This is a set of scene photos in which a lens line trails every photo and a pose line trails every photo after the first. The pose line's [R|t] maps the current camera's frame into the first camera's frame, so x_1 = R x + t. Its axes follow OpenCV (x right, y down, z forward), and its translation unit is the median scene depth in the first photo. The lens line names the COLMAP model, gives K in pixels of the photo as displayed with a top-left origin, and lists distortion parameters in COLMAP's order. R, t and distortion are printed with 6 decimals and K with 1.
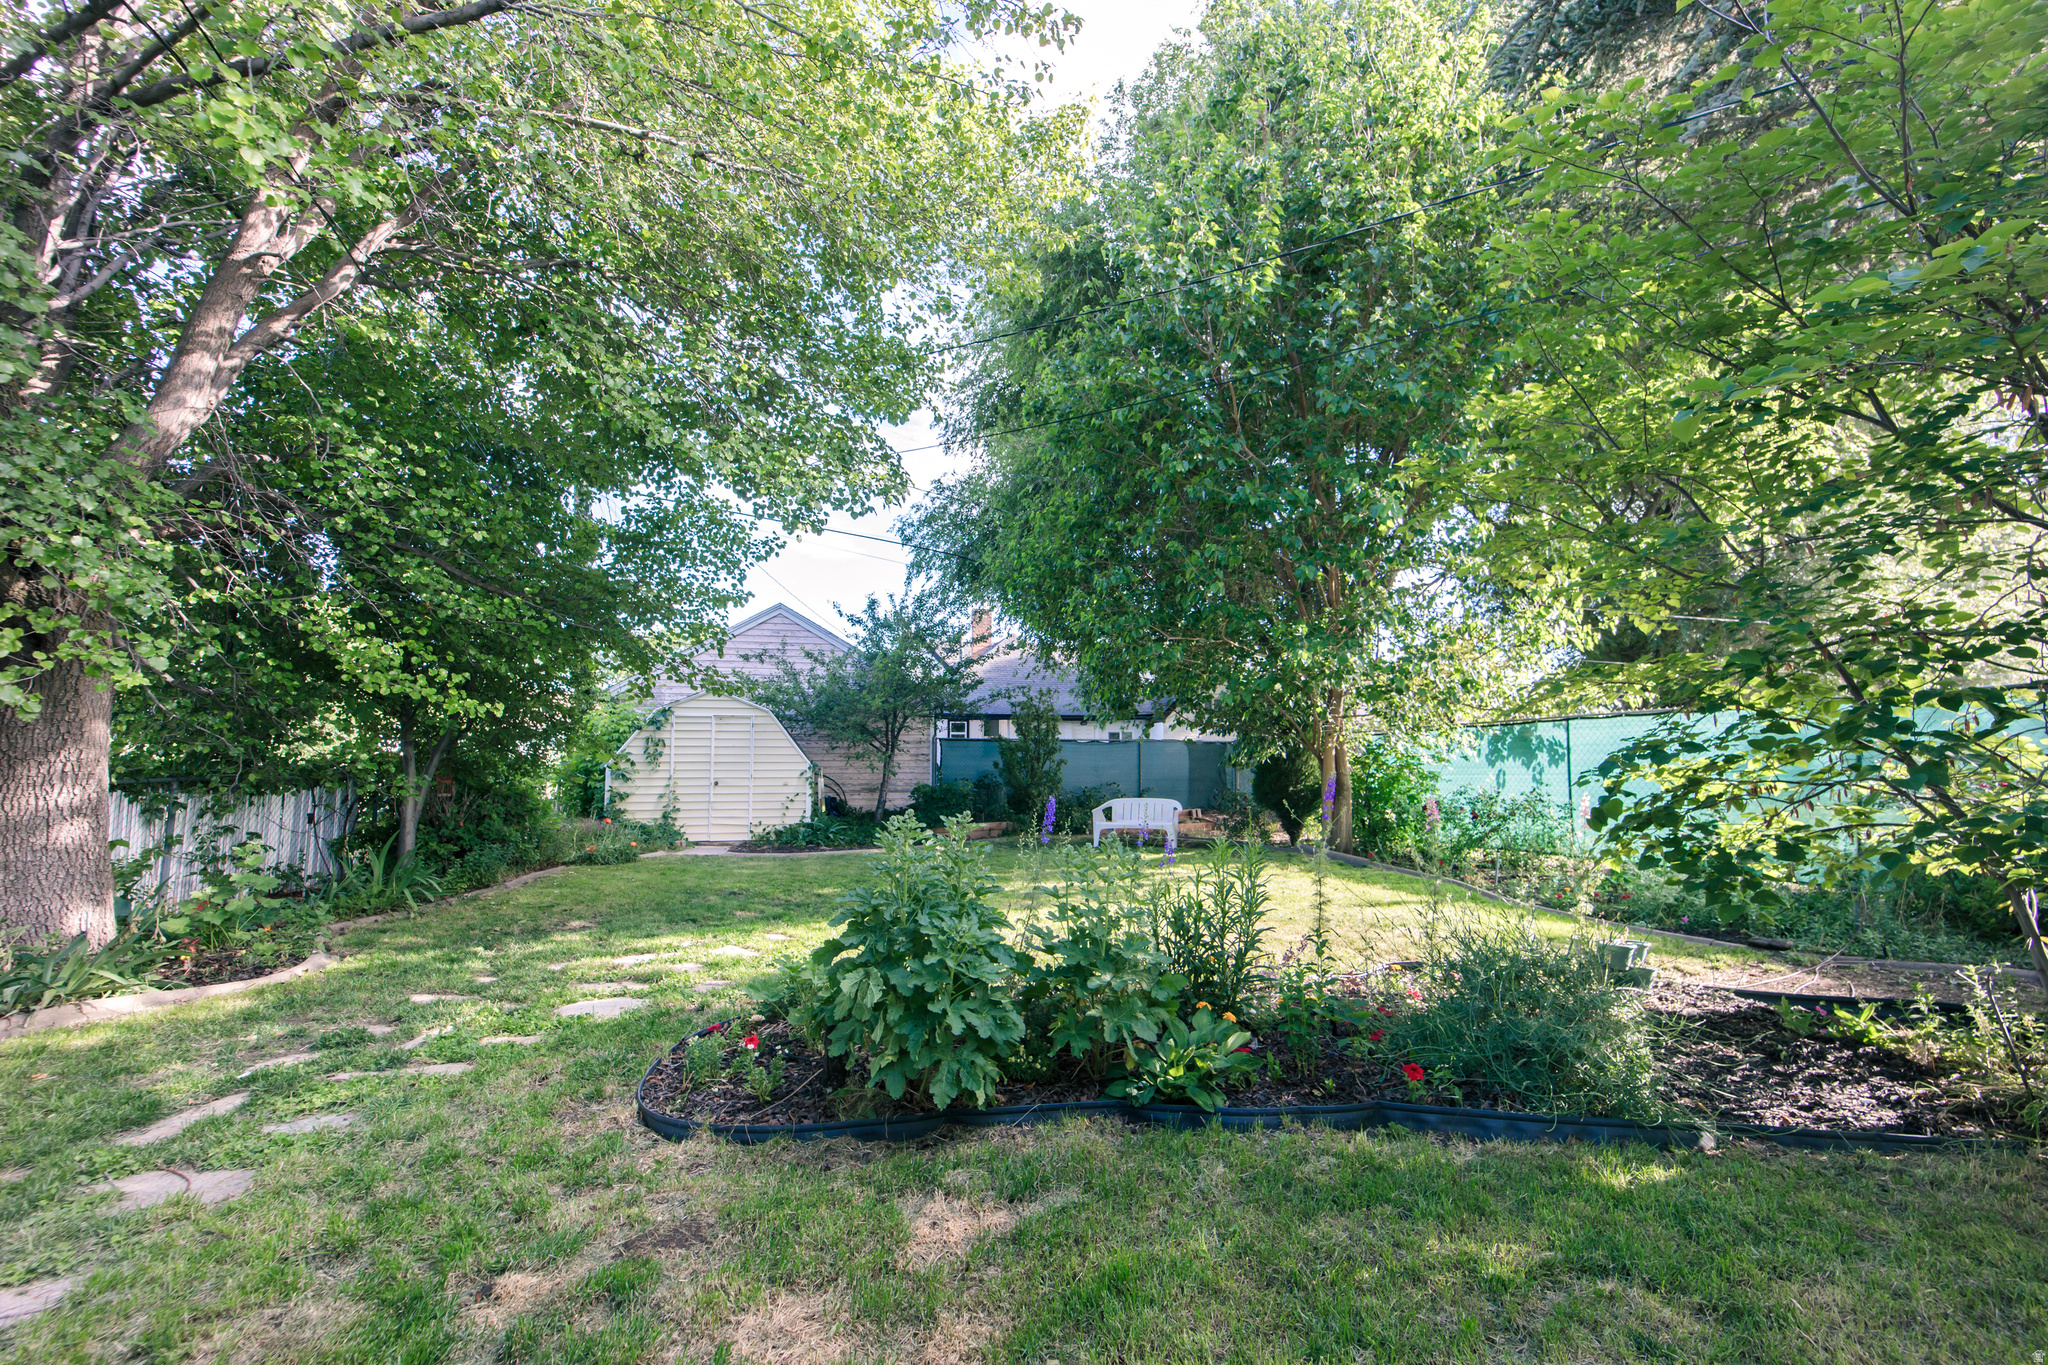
lens RADIAL K [[814.9, 0, 1024.6], [0, 814.9, 689.3], [0, 0, 1]] dist [-0.000794, 0.000787]
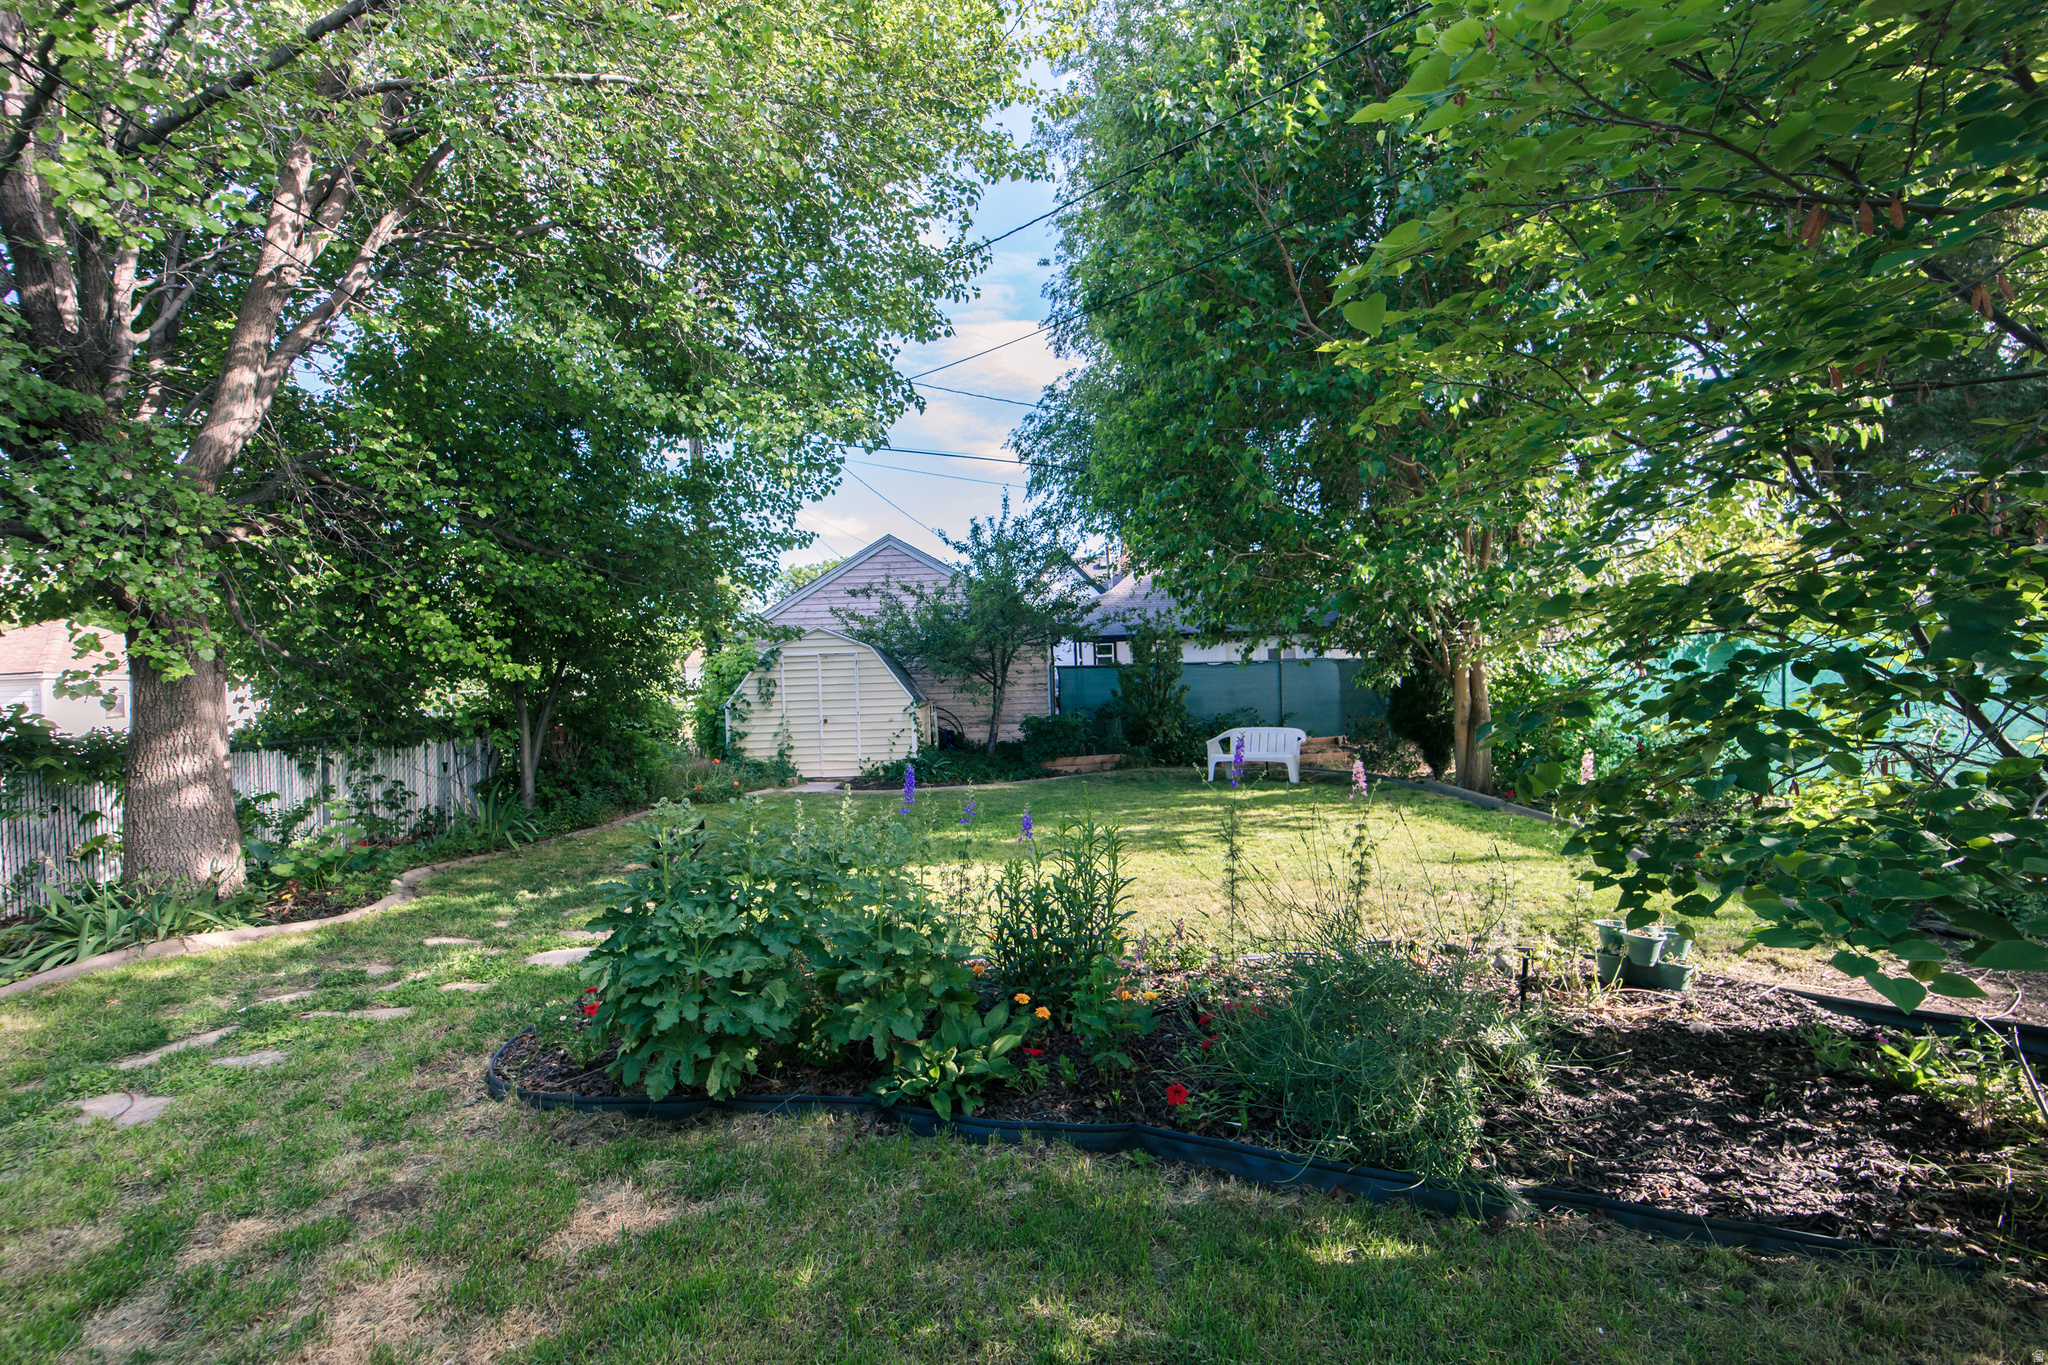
lens RADIAL K [[860.1, 0, 1024.0], [0, 860.1, 682.5], [0, 0, 1]] dist [0.009733, -0.005766]
pose [[0.972622, -0.030599, -0.230368, 0.191539], [0.051812, 0.994895, 0.086603, -0.020999], [0.226542, -0.096168, 0.969242, 0.038031]]
